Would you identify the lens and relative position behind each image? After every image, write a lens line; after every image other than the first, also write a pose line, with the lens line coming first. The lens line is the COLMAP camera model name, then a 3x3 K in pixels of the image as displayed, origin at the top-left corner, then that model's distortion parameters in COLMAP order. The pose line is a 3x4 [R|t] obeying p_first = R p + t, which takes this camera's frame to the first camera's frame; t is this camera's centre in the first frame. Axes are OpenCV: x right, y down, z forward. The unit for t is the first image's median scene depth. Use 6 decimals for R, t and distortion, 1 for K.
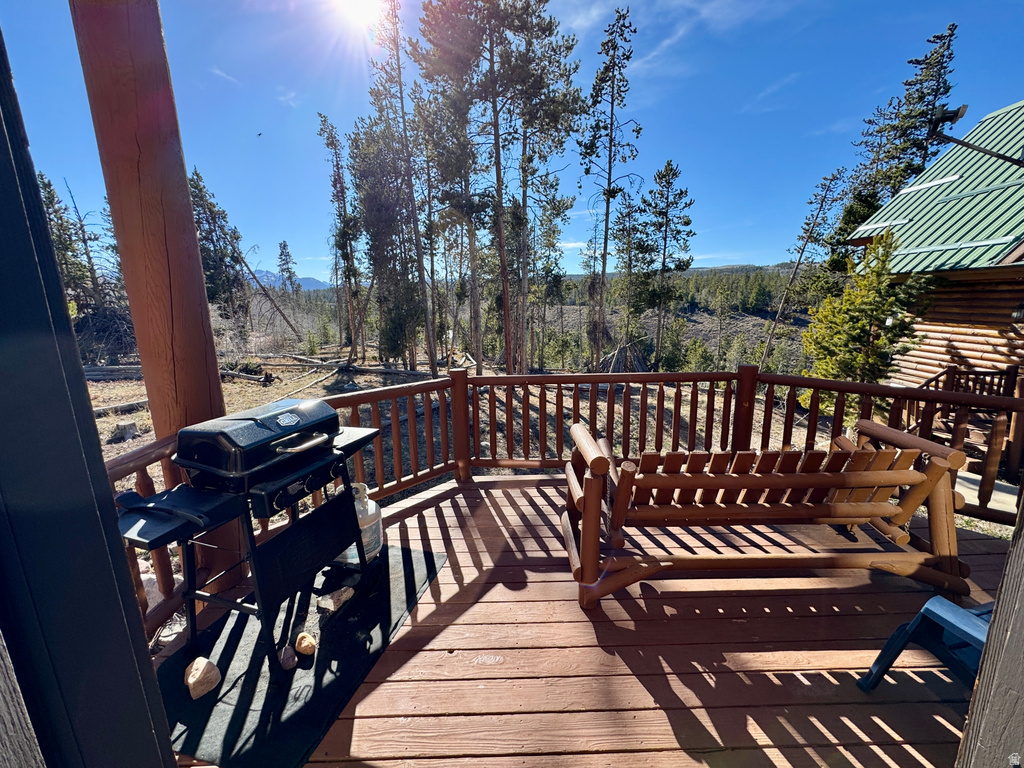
lens RADIAL K [[409.6, 0, 516.8], [0, 409.6, 381.2], [0, 0, 1]] dist [-0.001623, -0.000751]
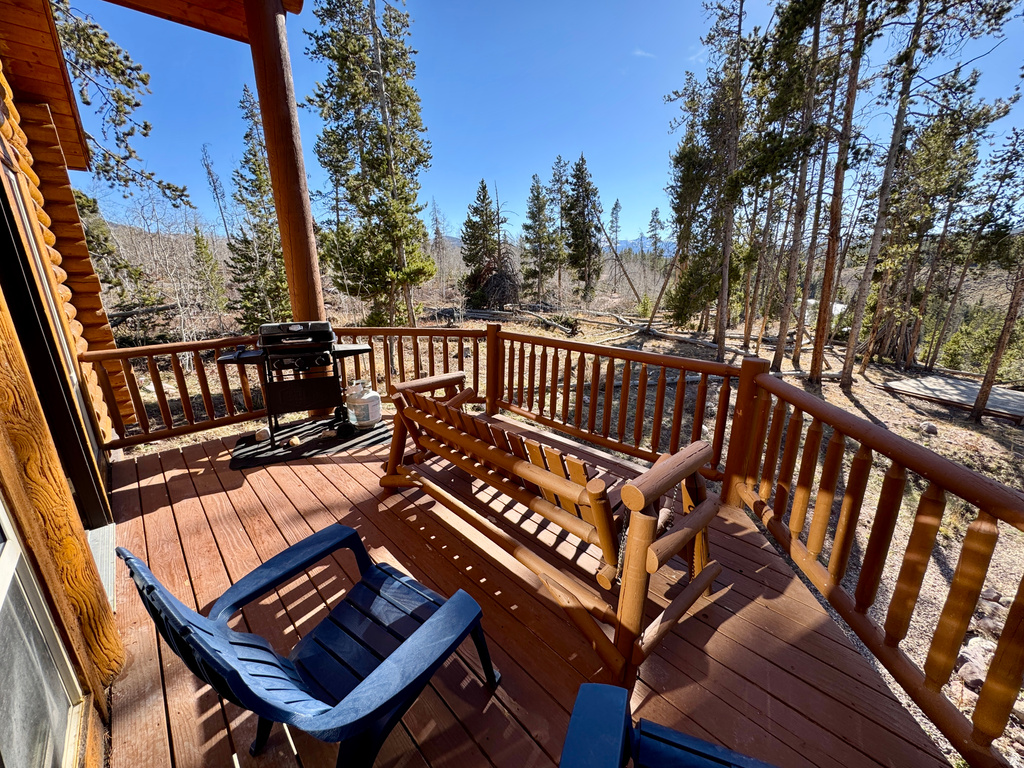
lens RADIAL K [[409.6, 0, 516.9], [0, 409.6, 384.4], [0, 0, 1]] dist [-0.001623, -0.000751]
pose [[0.675228, 0.208016, -0.707669, 0.137705], [-0.144641, 0.978124, 0.149504, -0.008247], [0.723288, 0.001409, 0.690545, 0.034456]]
